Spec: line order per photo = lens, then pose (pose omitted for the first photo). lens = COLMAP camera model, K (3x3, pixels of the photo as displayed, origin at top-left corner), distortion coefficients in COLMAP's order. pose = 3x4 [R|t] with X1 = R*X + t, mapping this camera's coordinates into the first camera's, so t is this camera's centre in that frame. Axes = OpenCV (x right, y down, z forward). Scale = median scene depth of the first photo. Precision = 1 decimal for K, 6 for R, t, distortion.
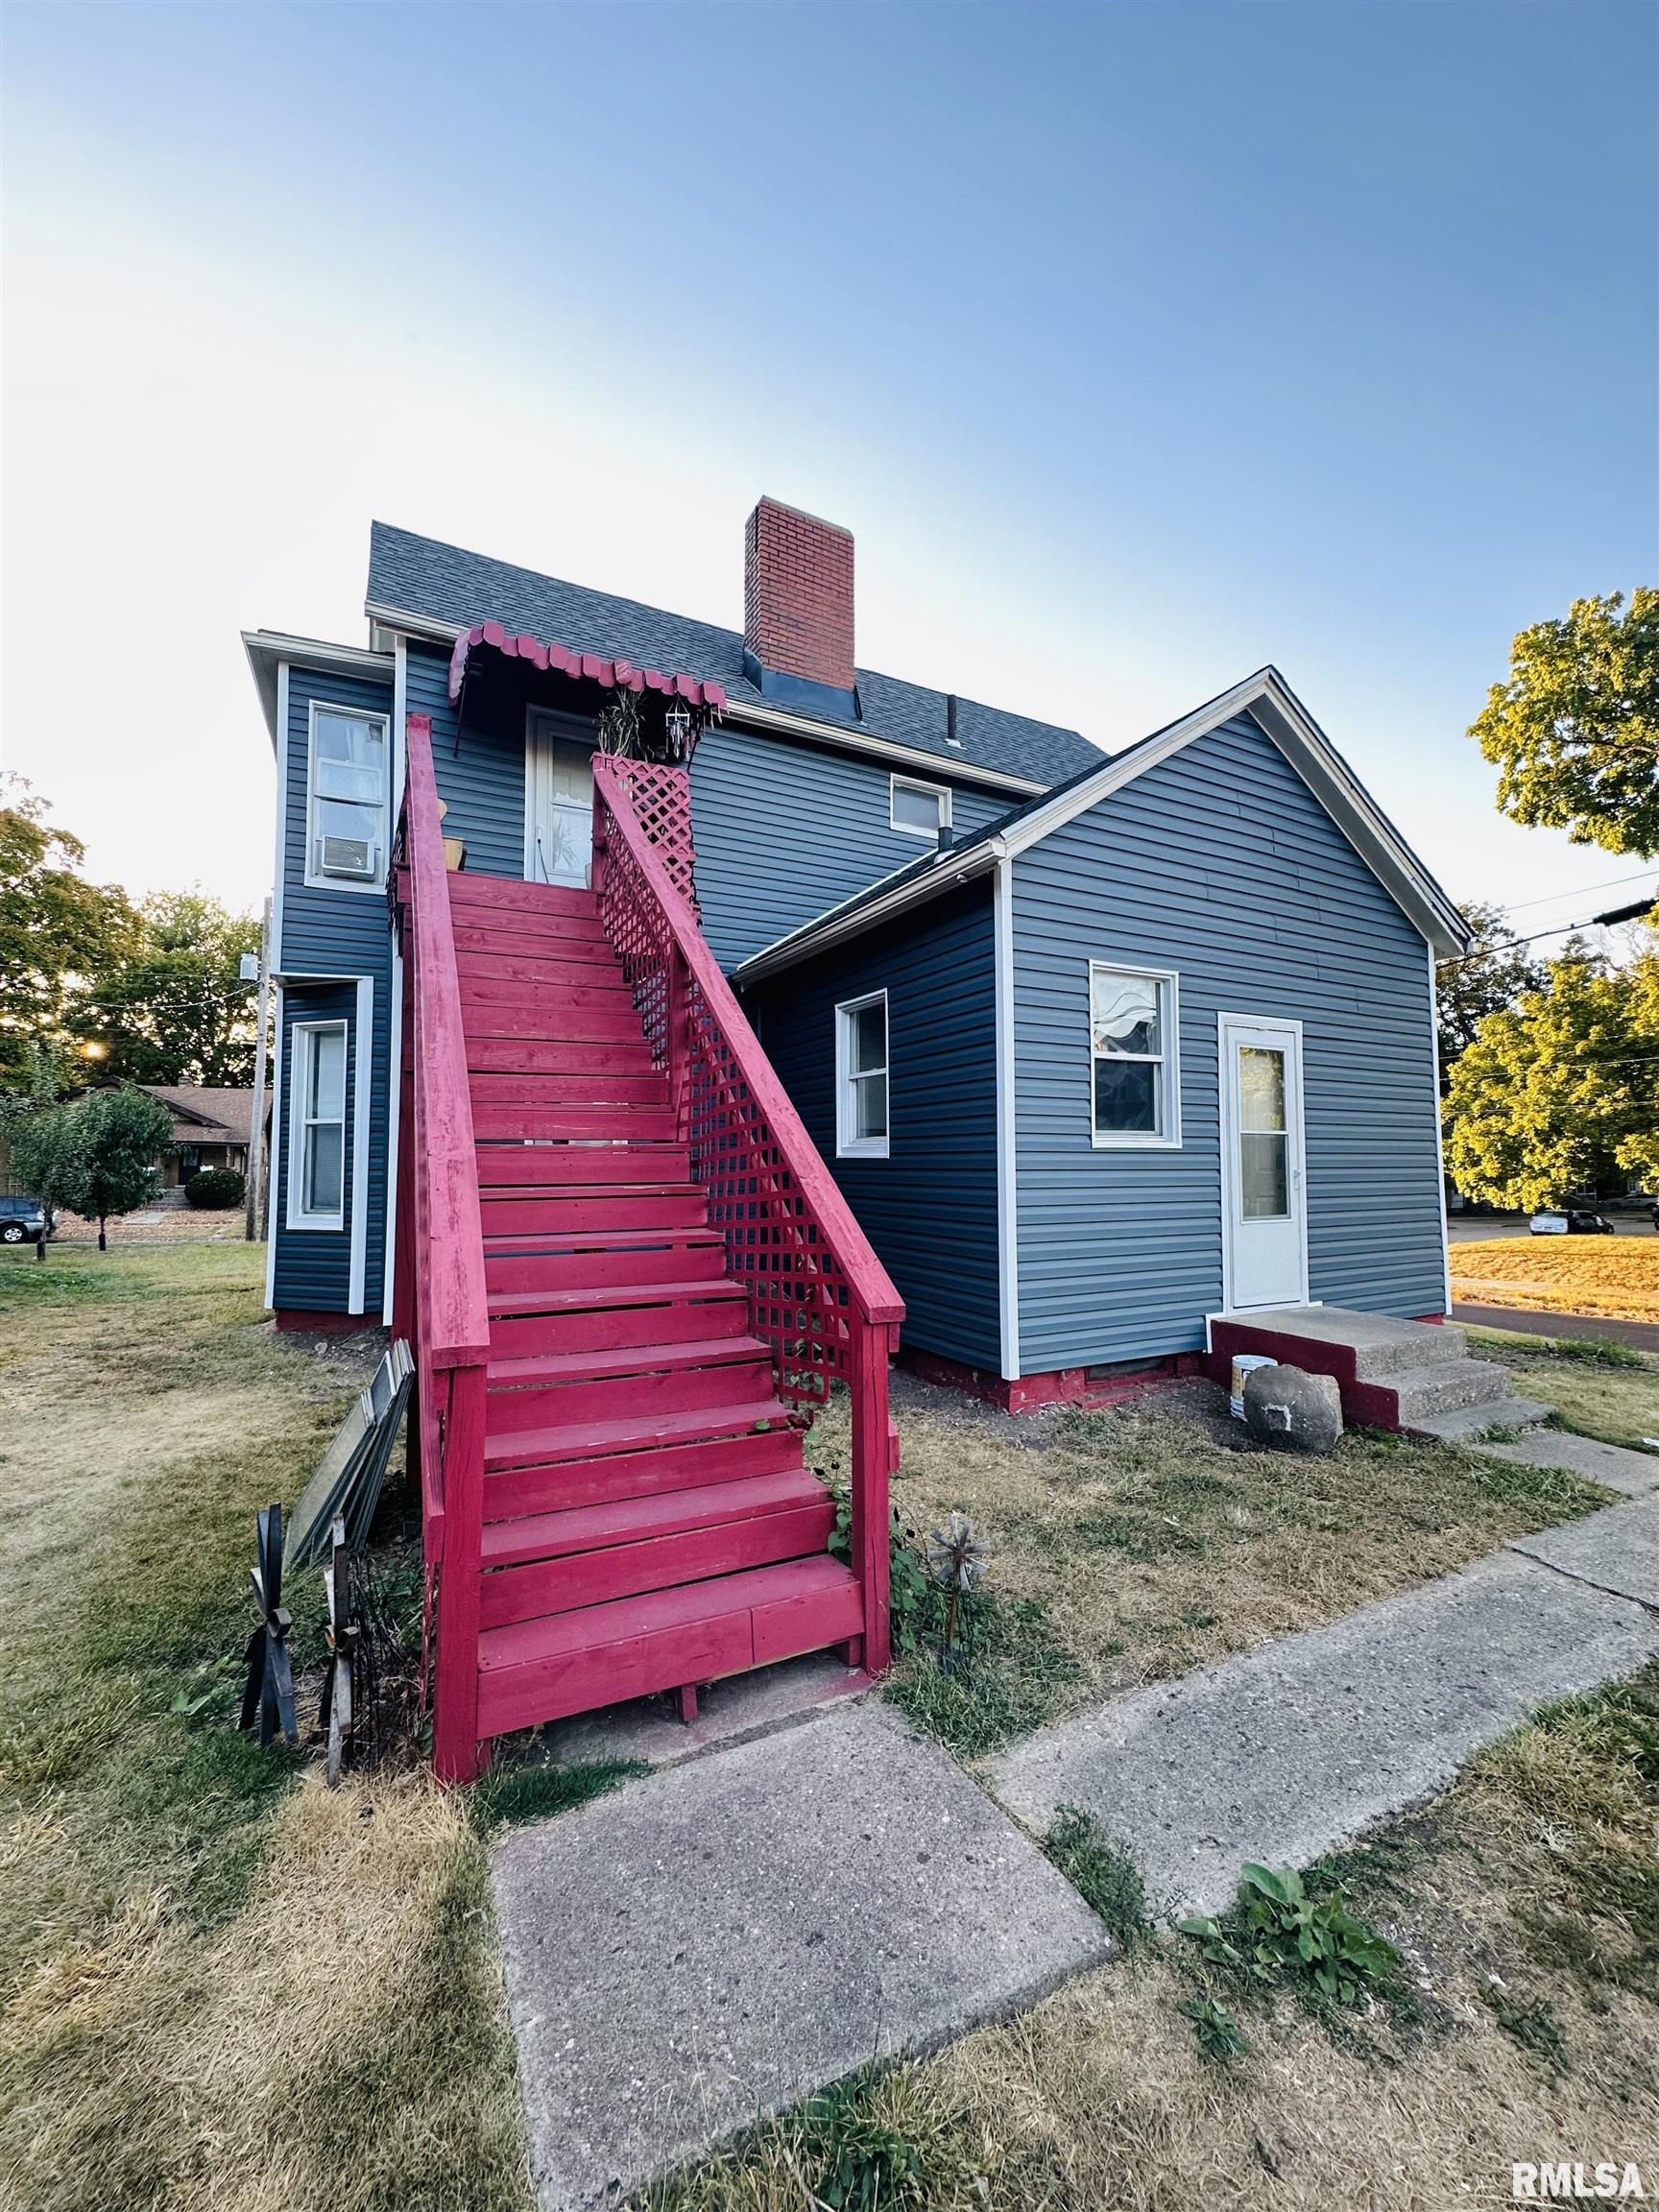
lens RADIAL K [[887.3, 0, 835.7], [0, 887.3, 1106.9], [0, 0, 1]] dist [-0.002530, 0.000586]
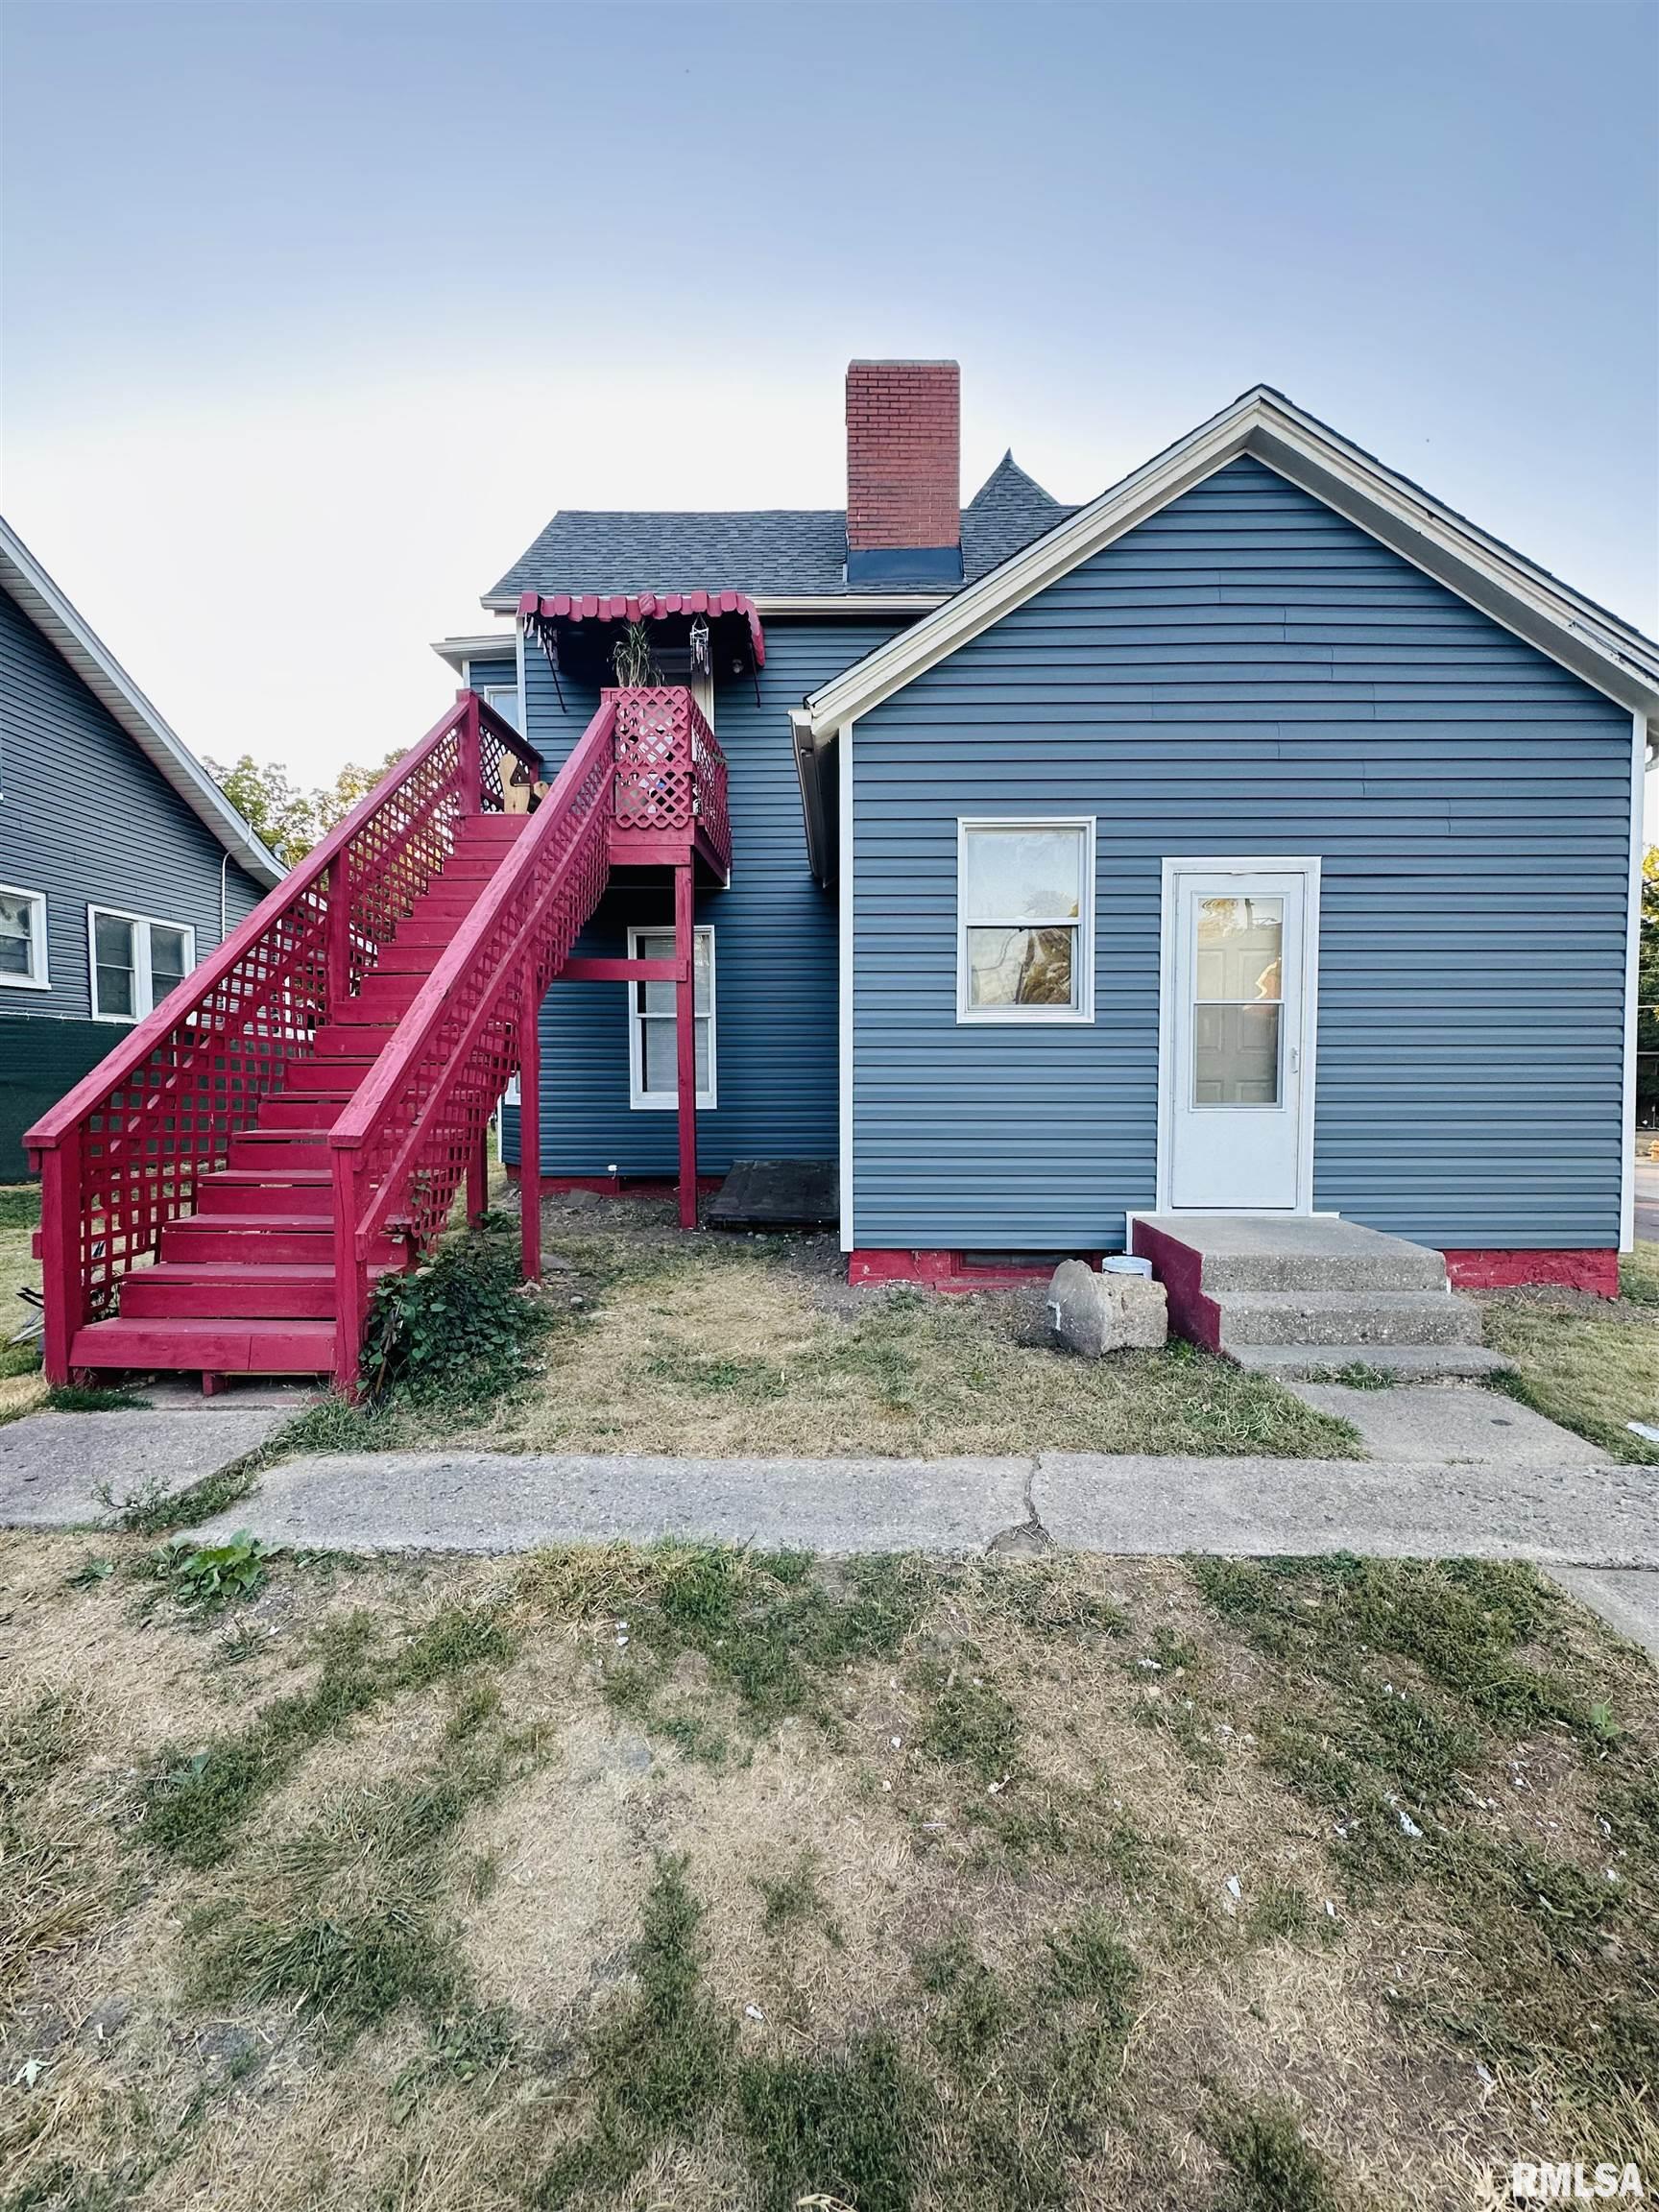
lens RADIAL K [[887.3, 0, 822.4], [0, 887.3, 1113.6], [0, 0, 1]] dist [-0.002530, 0.000586]
pose [[0.873388, 0.024768, -0.486394, 0.584061], [0.031382, 0.993769, 0.106954, 0.032771], [0.486012, -0.108677, 0.867169, 0.096713]]
